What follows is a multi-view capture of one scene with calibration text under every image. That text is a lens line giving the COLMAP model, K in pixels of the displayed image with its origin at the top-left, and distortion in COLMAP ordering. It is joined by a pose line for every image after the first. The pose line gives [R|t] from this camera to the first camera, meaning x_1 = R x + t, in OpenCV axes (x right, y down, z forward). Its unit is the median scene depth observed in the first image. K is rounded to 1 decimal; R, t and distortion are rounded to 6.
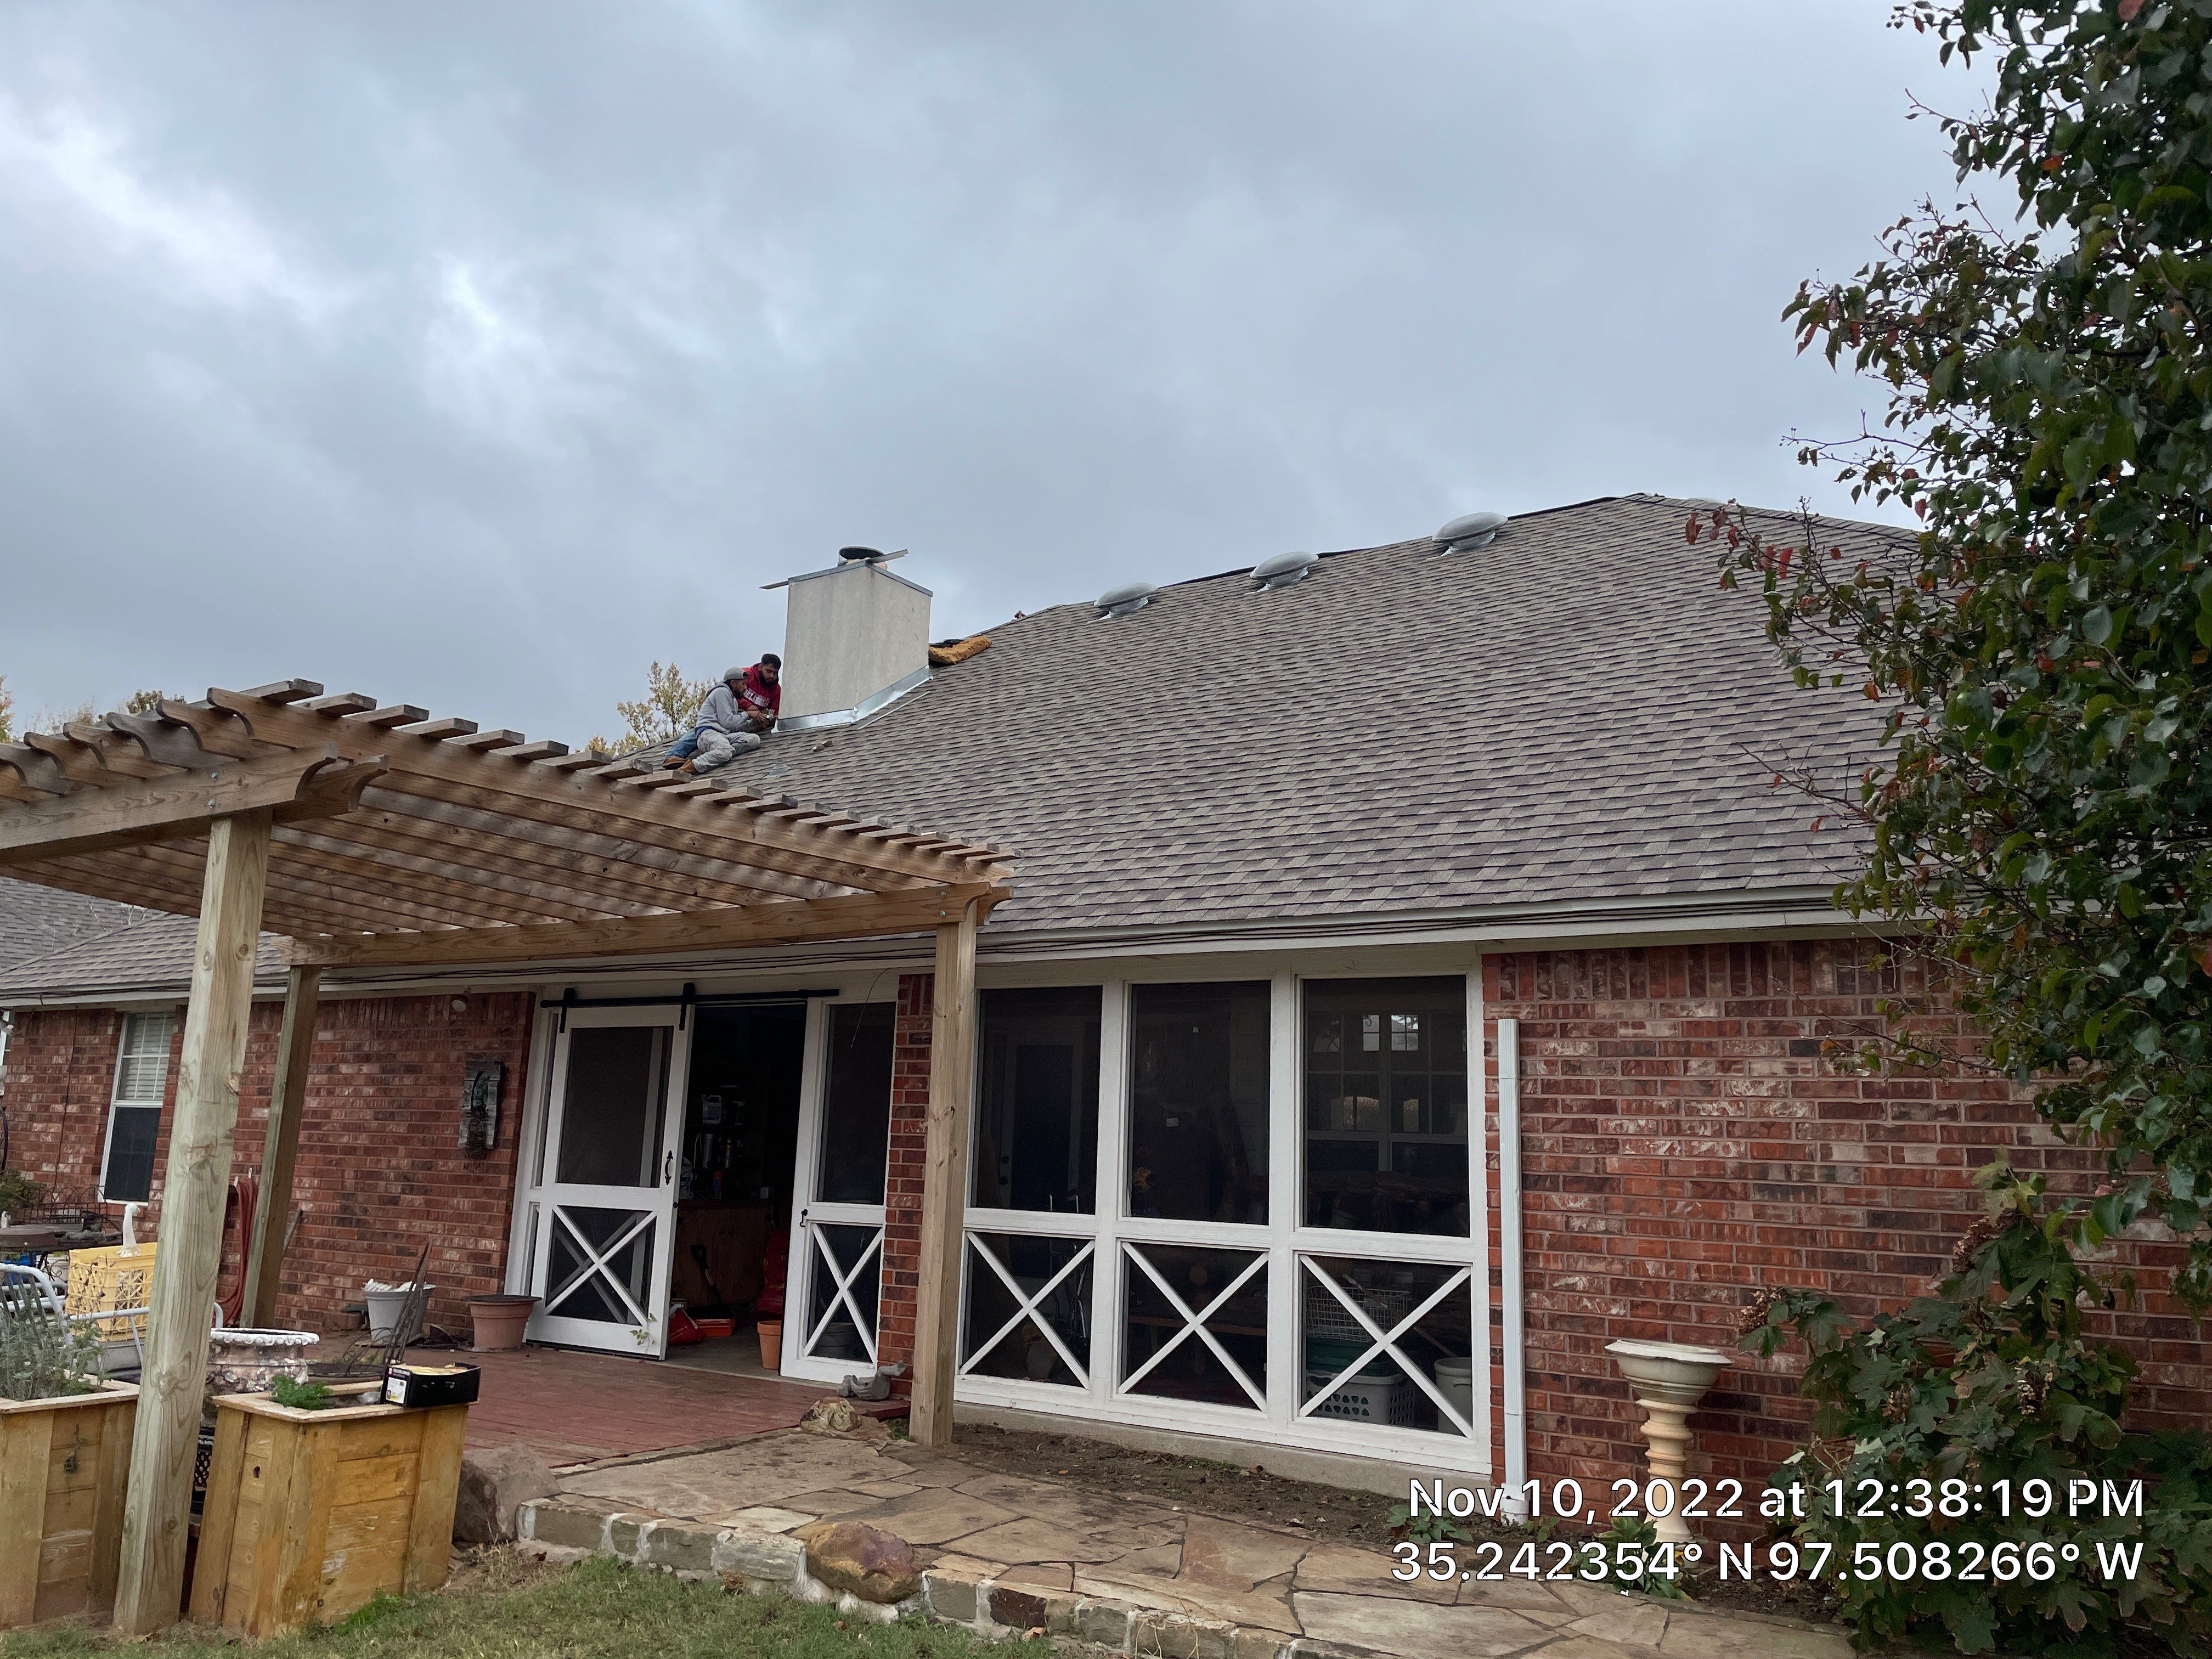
lens RADIAL K [[1670.3, 0, 1112.0], [0, 1670.3, 838.9], [0, 0, 1]] dist [0.097751, -0.129420]
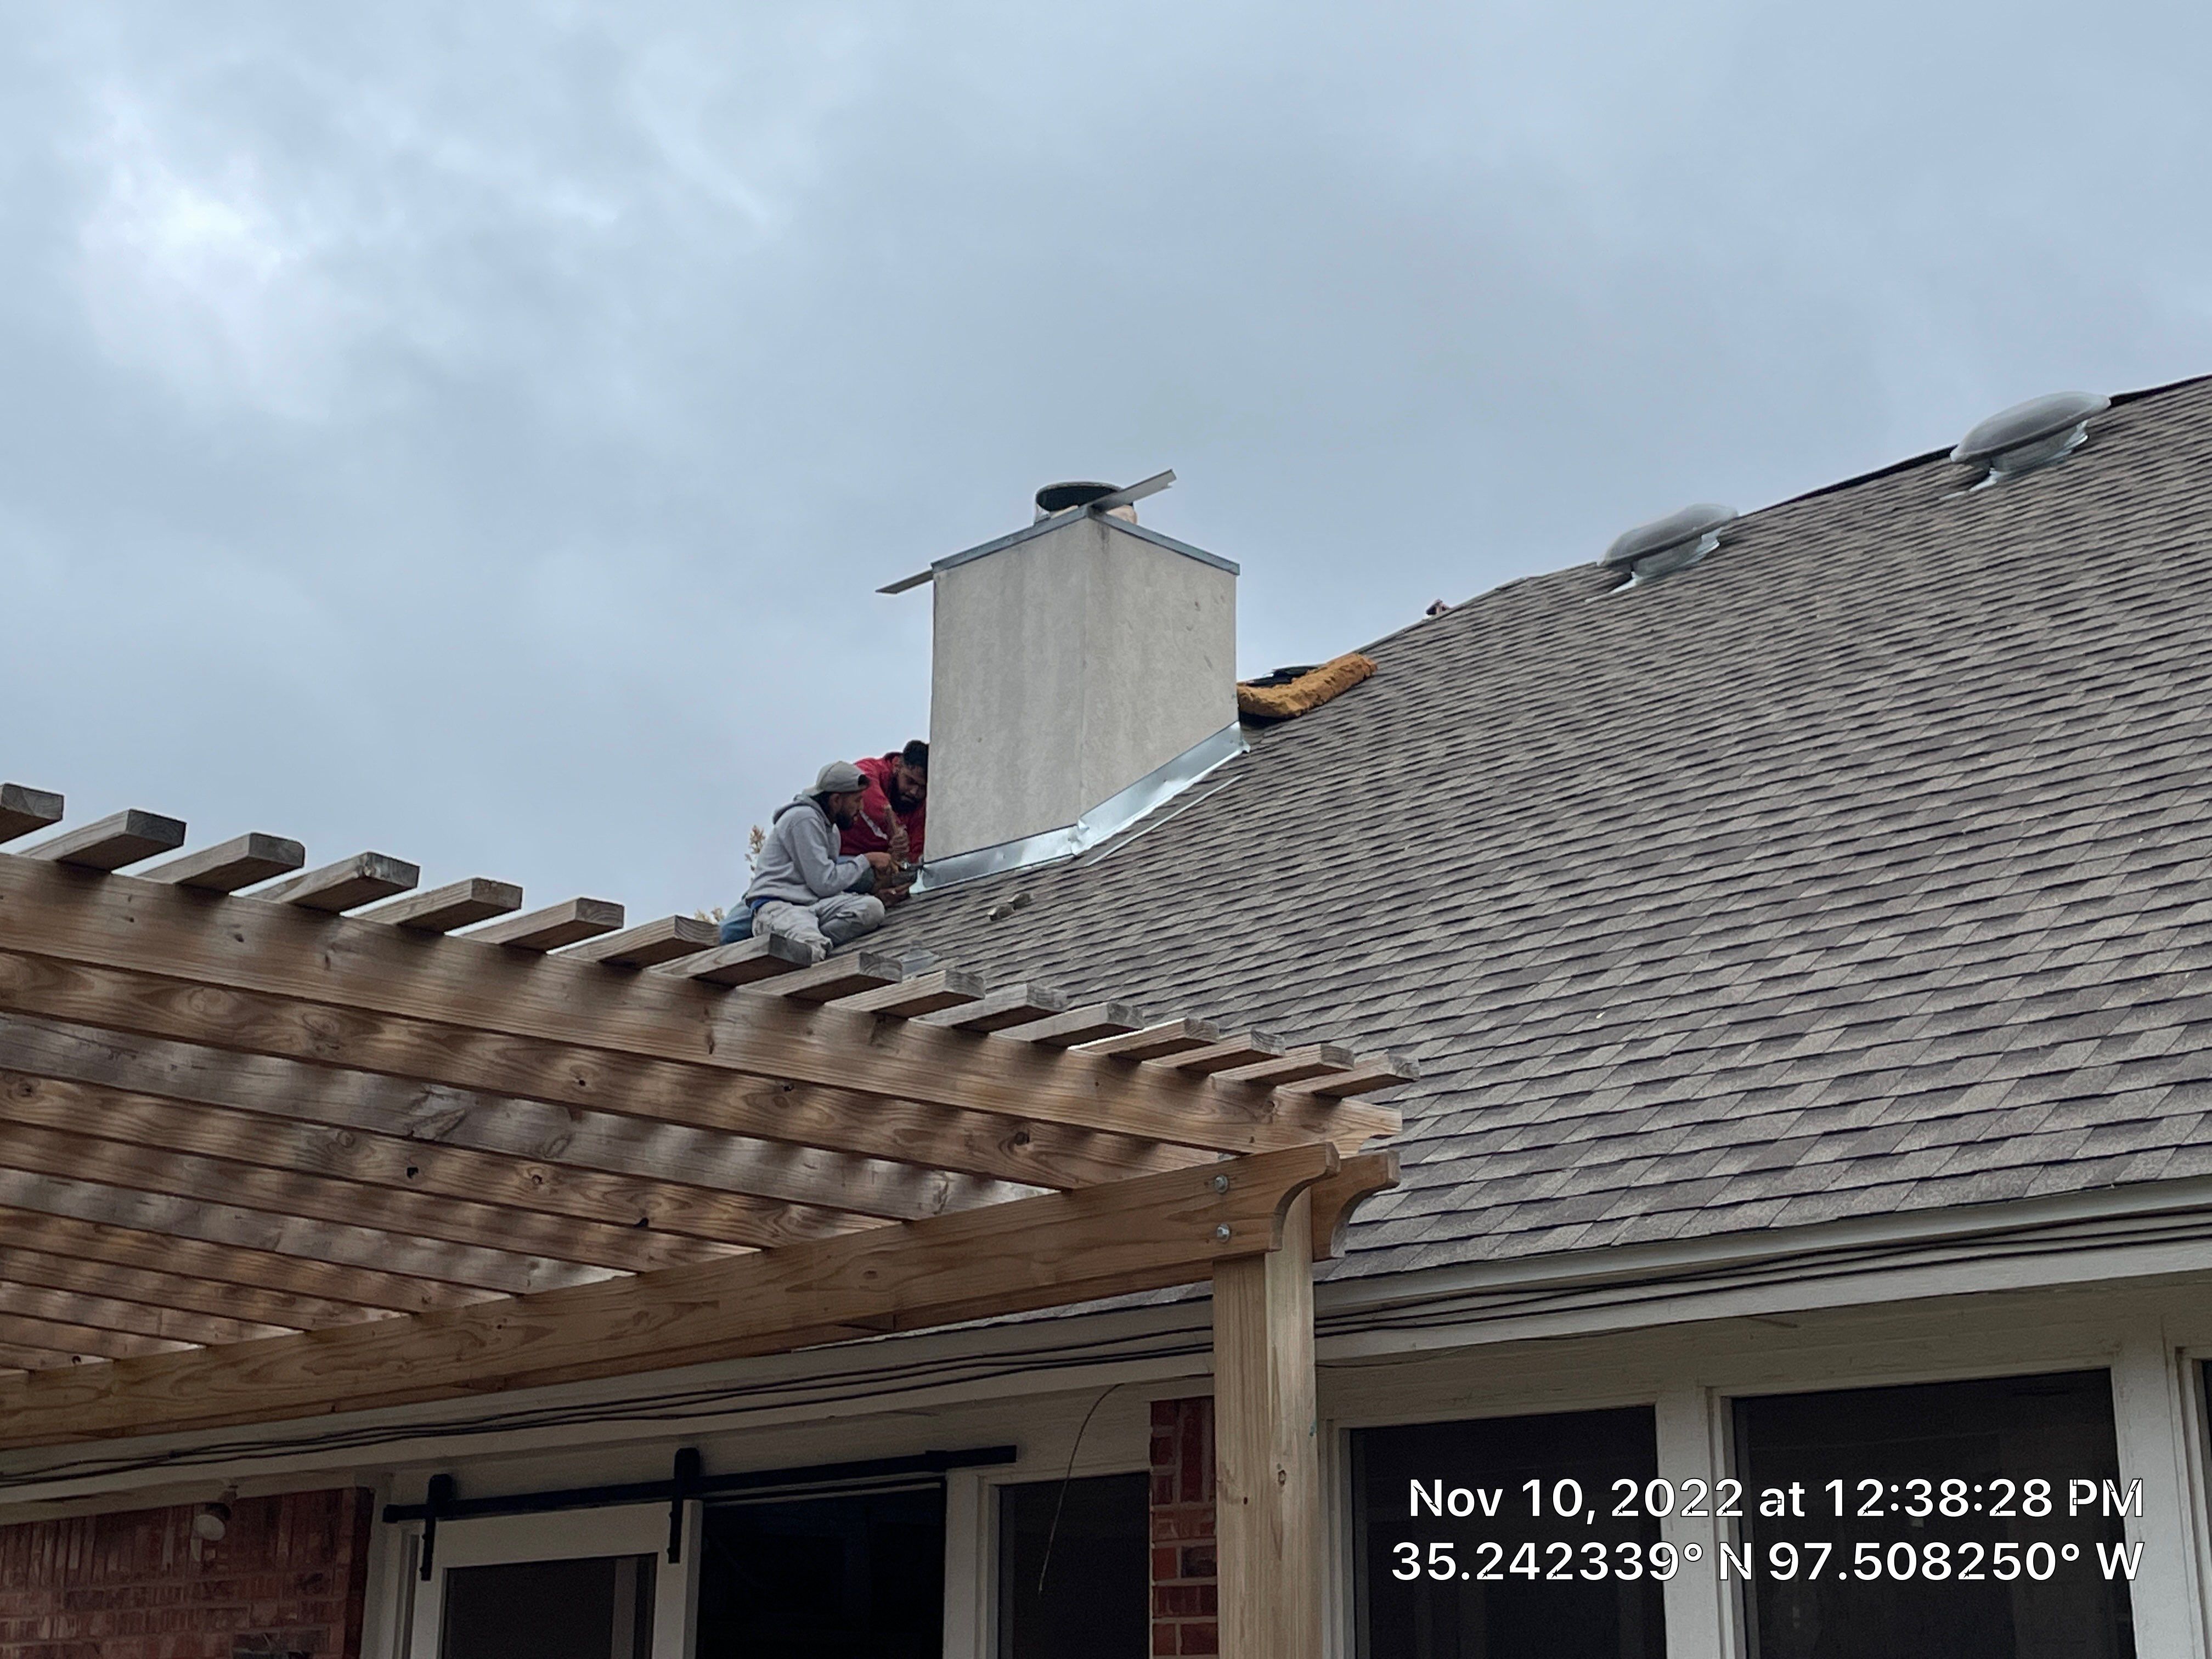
lens RADIAL K [[3288.7, 0, 1104.9], [0, 3288.7, 765.4], [0, 0, 1]] dist [0.123733, -0.175660]
pose [[0.982030, -0.079905, -0.170973, 0.010334], [0.059316, 0.990717, -0.122319, 0.023162], [0.179160, 0.109979, 0.977654, 0.178472]]
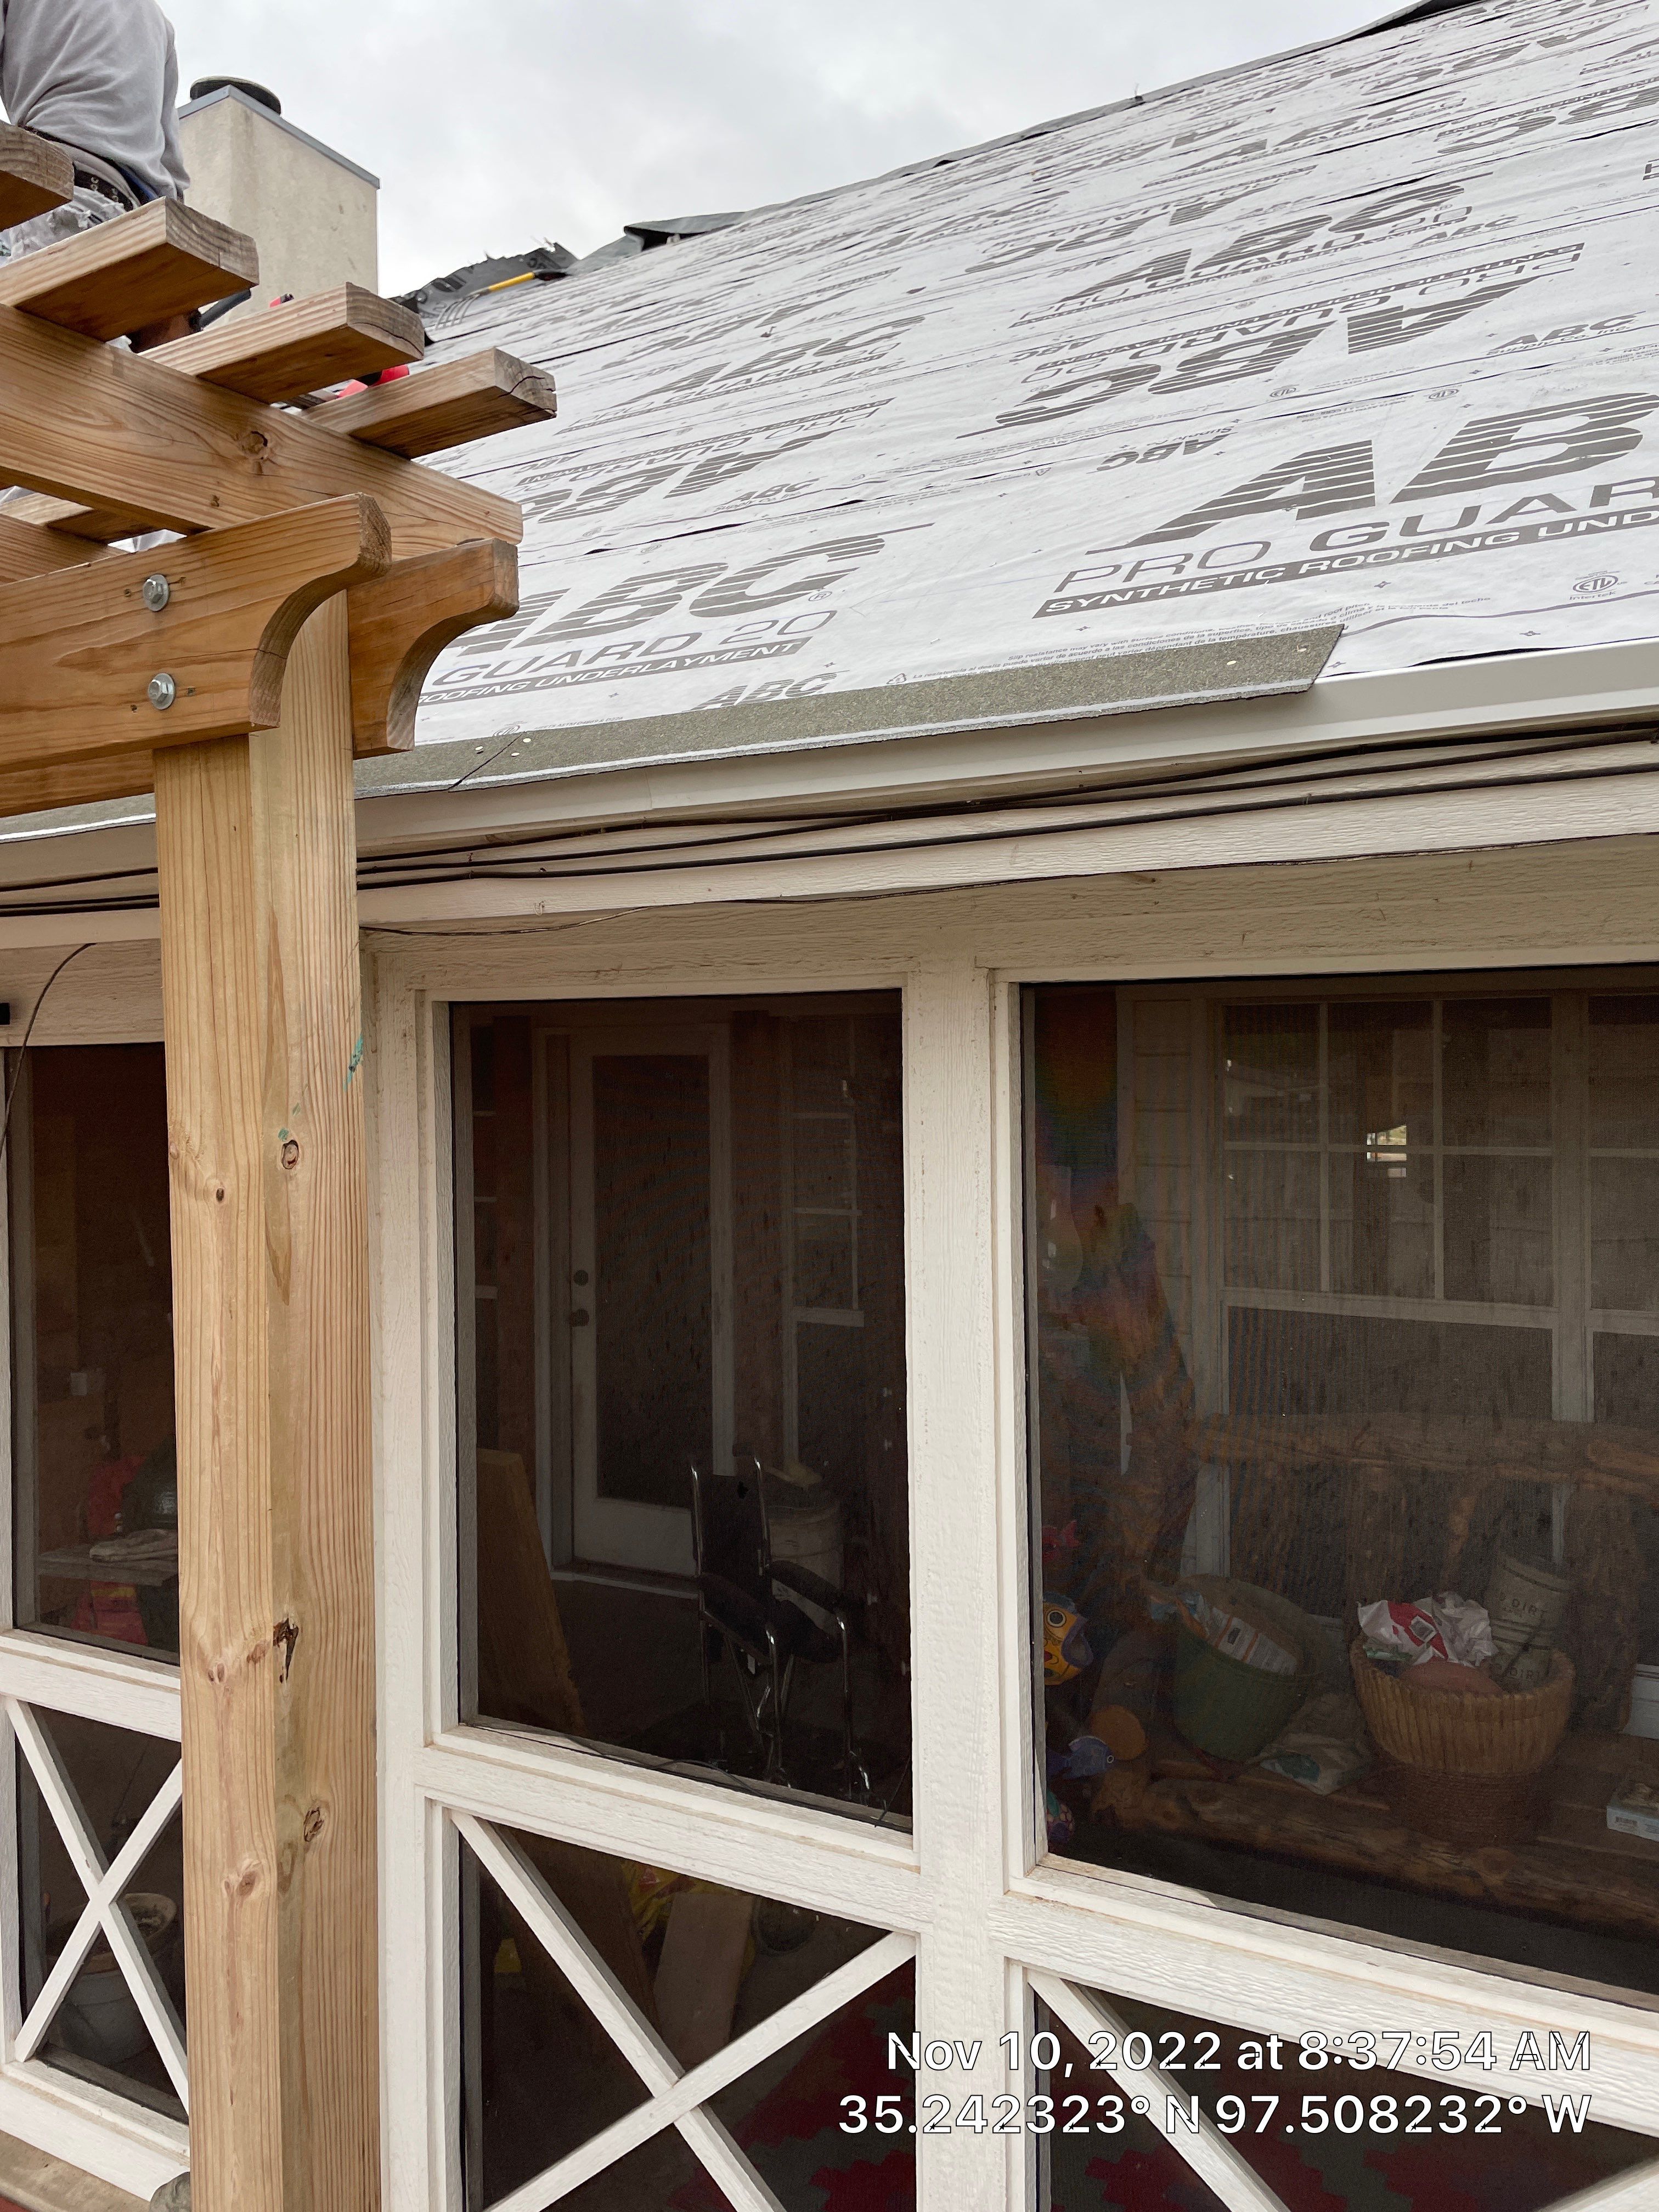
lens RADIAL K [[1673.4, 0, 838.7], [0, 1673.4, 1090.4], [0, 0, 1]] dist [0.097977, -0.130666]
pose [[0.995587, -0.045617, 0.082011, -0.031646], [0.028039, 0.978584, 0.203930, 0.041899], [-0.089557, -0.200731, 0.975544, 0.627717]]
